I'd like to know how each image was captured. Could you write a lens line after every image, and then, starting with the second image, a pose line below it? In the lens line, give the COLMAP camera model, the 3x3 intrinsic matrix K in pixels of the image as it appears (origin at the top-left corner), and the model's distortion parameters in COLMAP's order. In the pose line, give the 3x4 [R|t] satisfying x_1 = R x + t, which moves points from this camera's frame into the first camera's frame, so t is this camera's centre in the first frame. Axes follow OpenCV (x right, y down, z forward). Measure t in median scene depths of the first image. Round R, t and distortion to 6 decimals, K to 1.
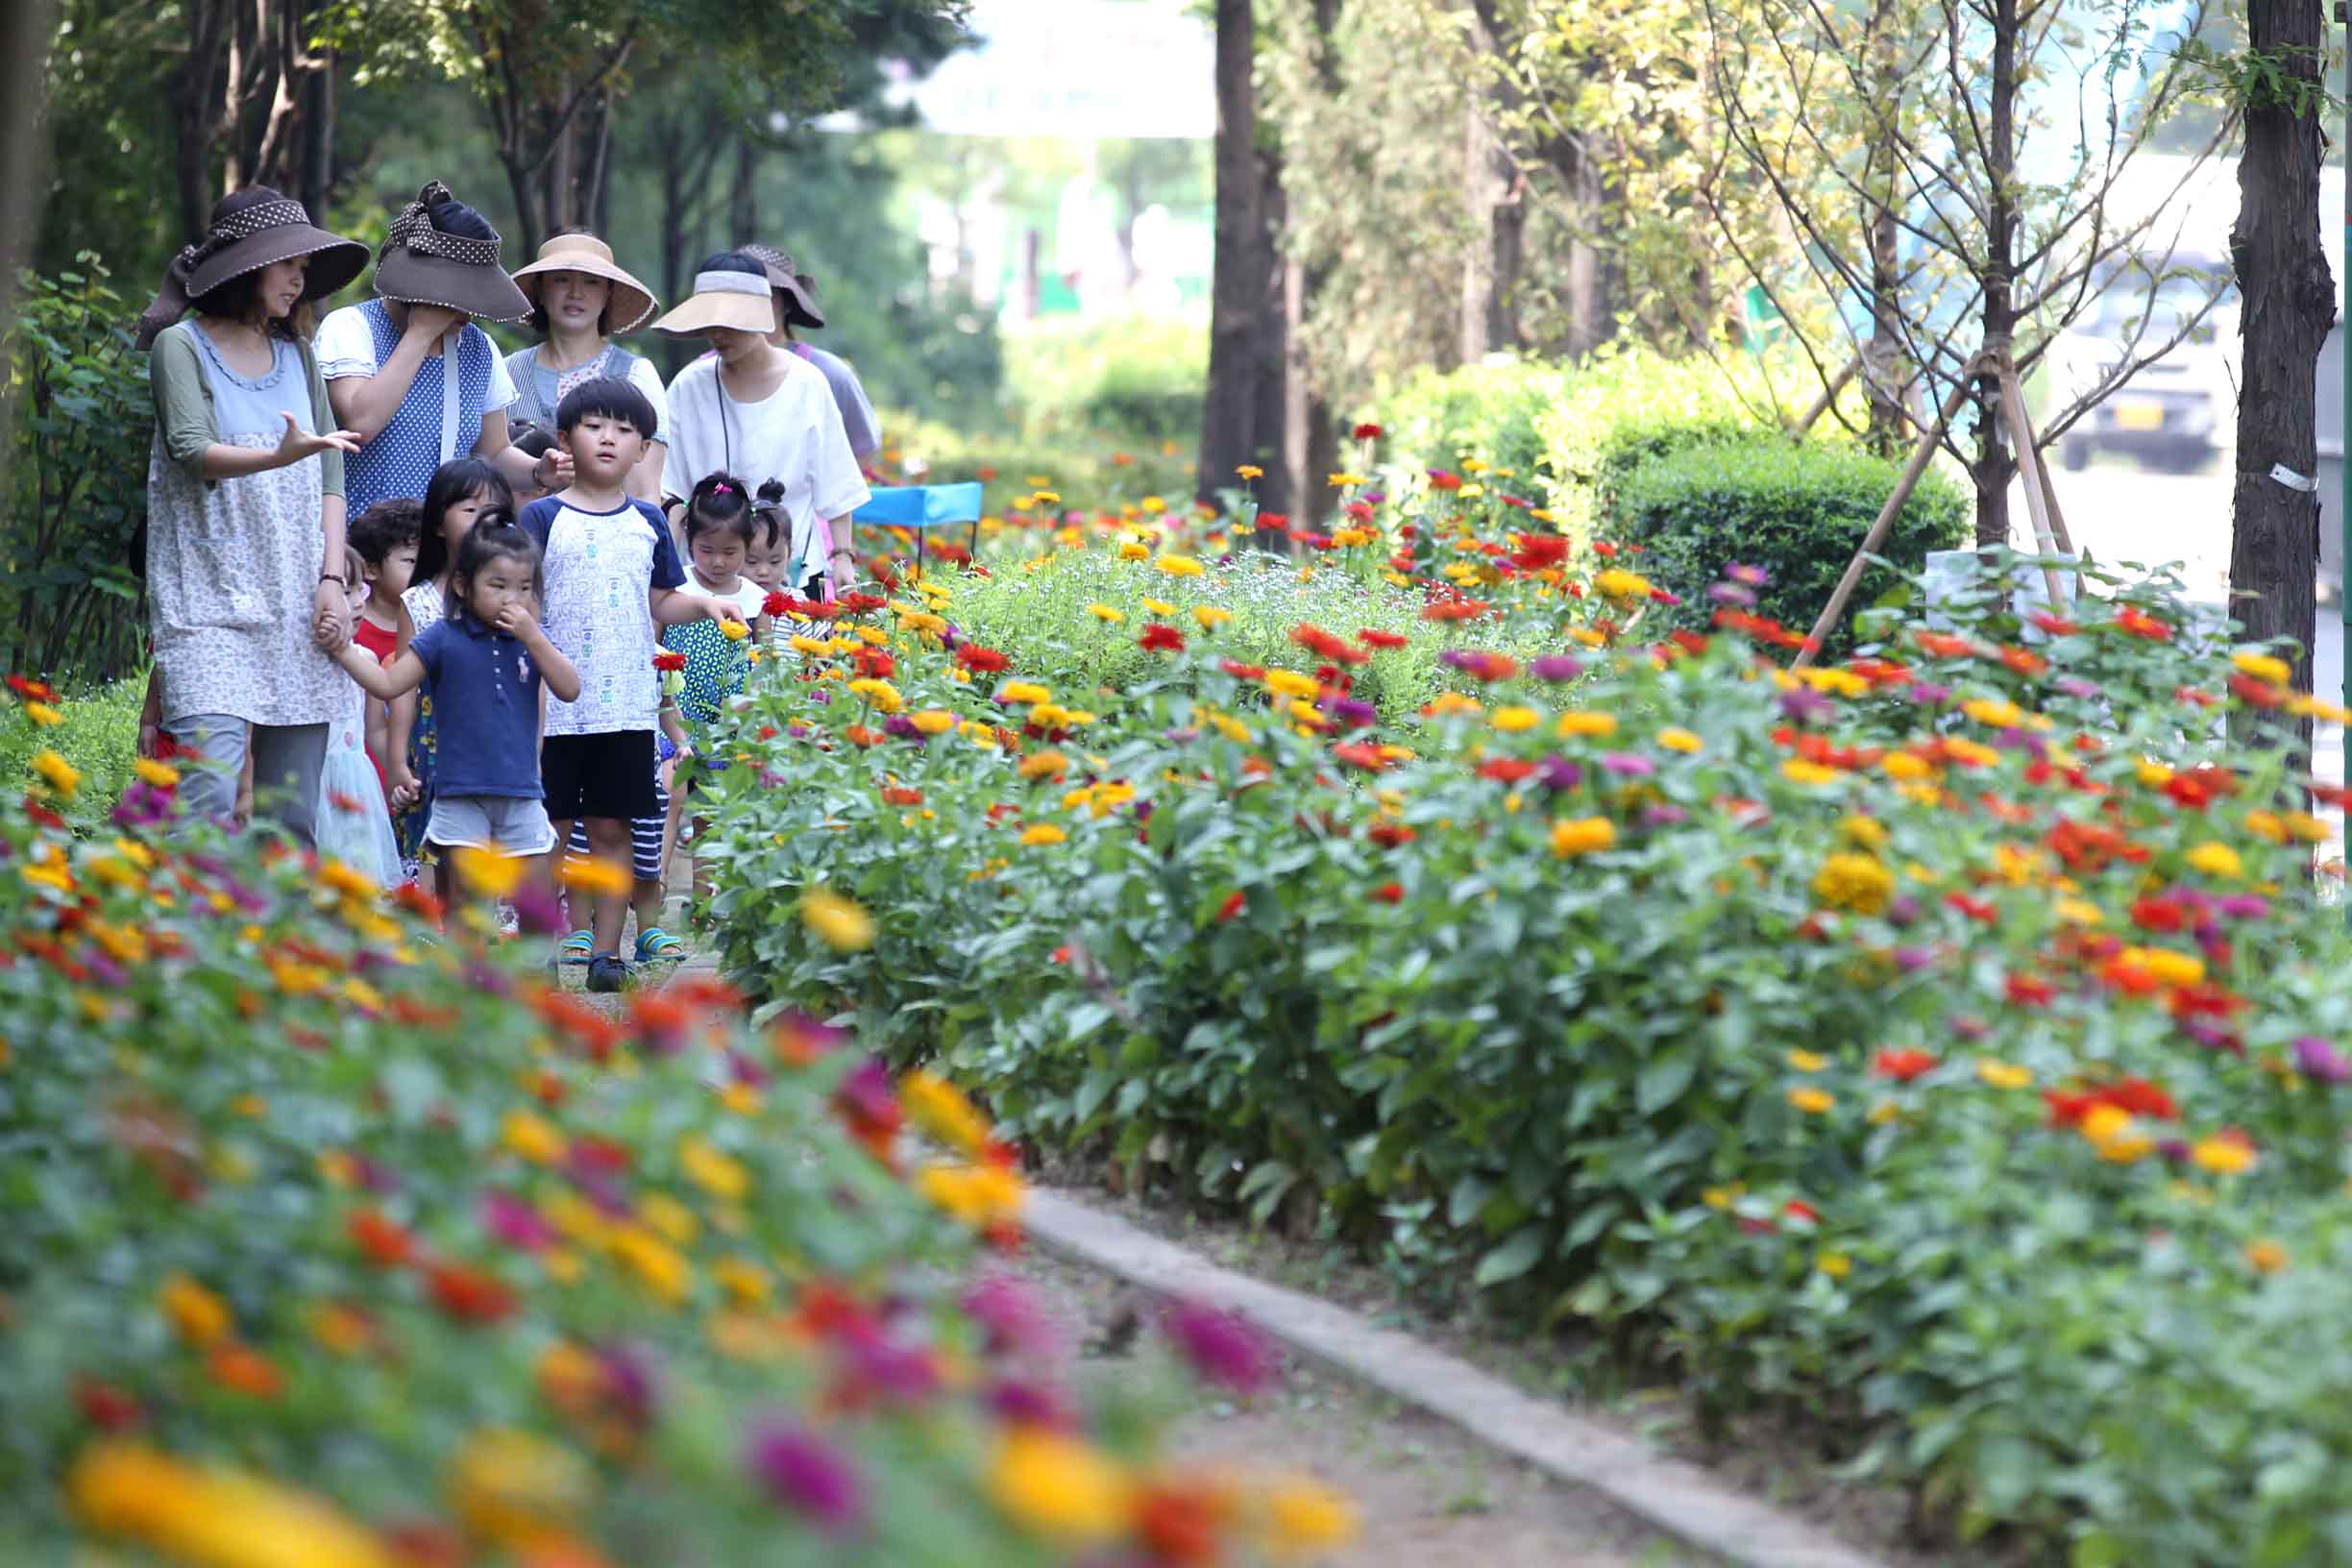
lens RADIAL K [[17489.4, 0, 1176.0], [0, 17489.4, 784.0], [0, 0, 1]] dist [0.474373, 15.352926]
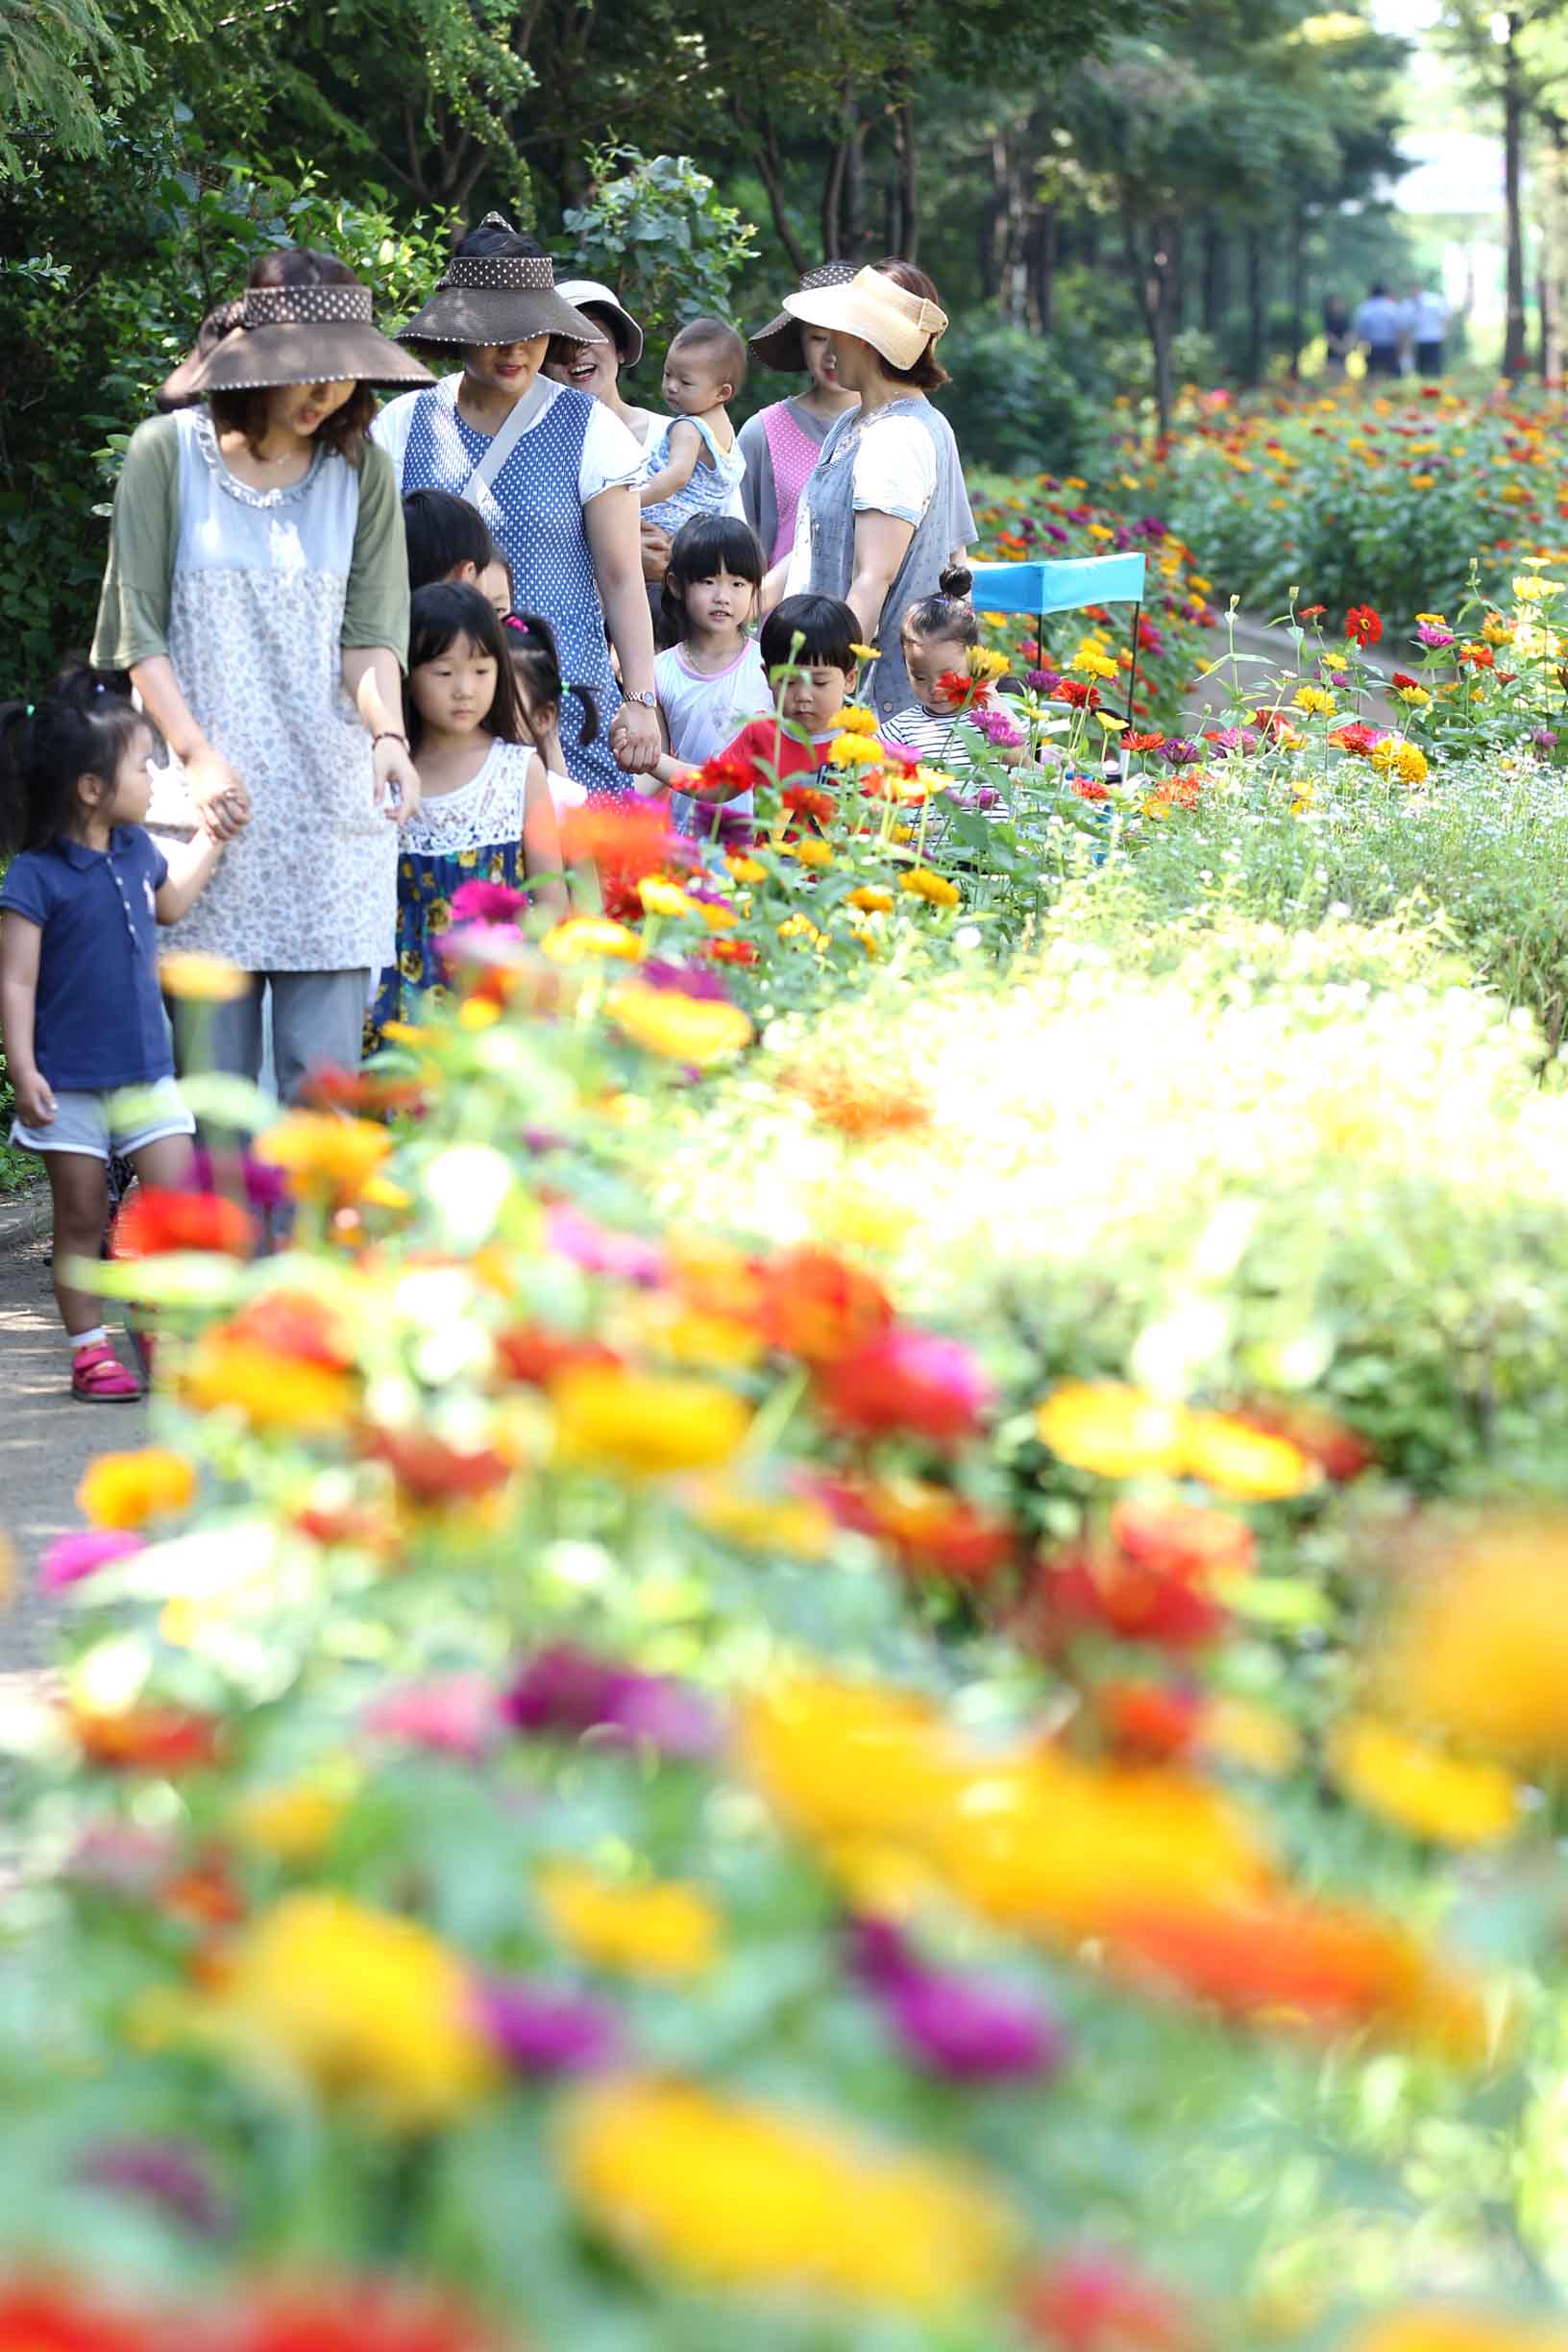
lens RADIAL K [[10810.8, 0, 784.0], [0, 10810.8, 1176.0], [0, 0, 1]] dist [0.242867, 4.999002]
pose [[0.996429, -0.033121, -0.077668, 0.046965], [0.037043, 0.998081, 0.049615, 0.022126], [0.075875, -0.052315, 0.995744, -0.779389]]
